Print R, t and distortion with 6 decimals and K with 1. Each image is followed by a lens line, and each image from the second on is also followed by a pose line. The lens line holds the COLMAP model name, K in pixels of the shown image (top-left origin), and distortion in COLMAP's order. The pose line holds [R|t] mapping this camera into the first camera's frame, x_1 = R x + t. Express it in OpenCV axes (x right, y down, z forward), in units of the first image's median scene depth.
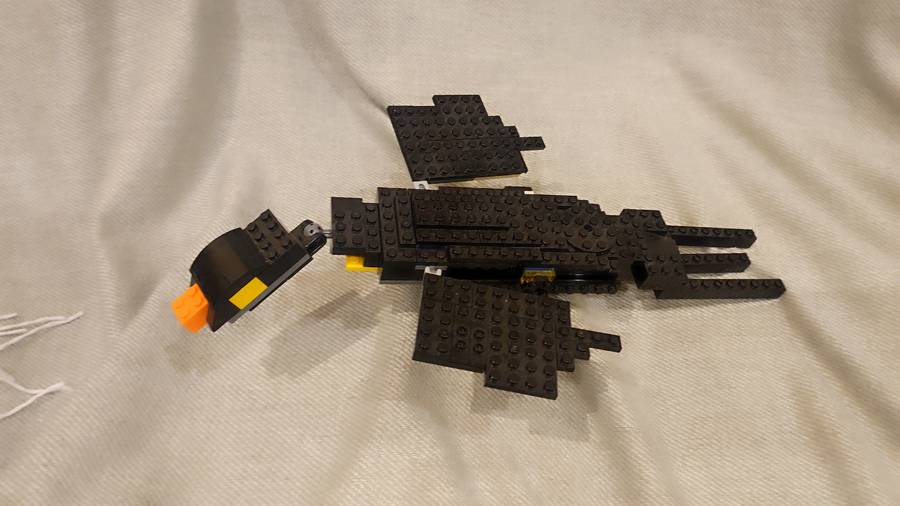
lens RADIAL K [[642.4, 0, 450.0], [0, 642.4, 253.0], [0, 0, 1]] dist [-0.013409, -0.003148]
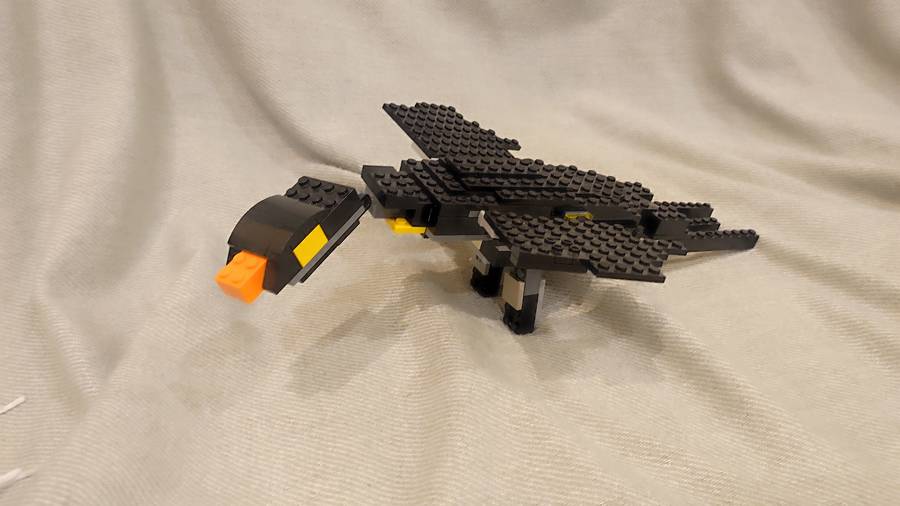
lens RADIAL K [[642.4, 0, 450.0], [0, 642.4, 253.0], [0, 0, 1]] dist [-0.013409, -0.003148]
pose [[0.951273, -0.136722, 0.276383, -0.331518], [0.213965, 0.938099, -0.272378, 0.310316], [-0.222034, 0.318242, 0.921641, 0.129735]]
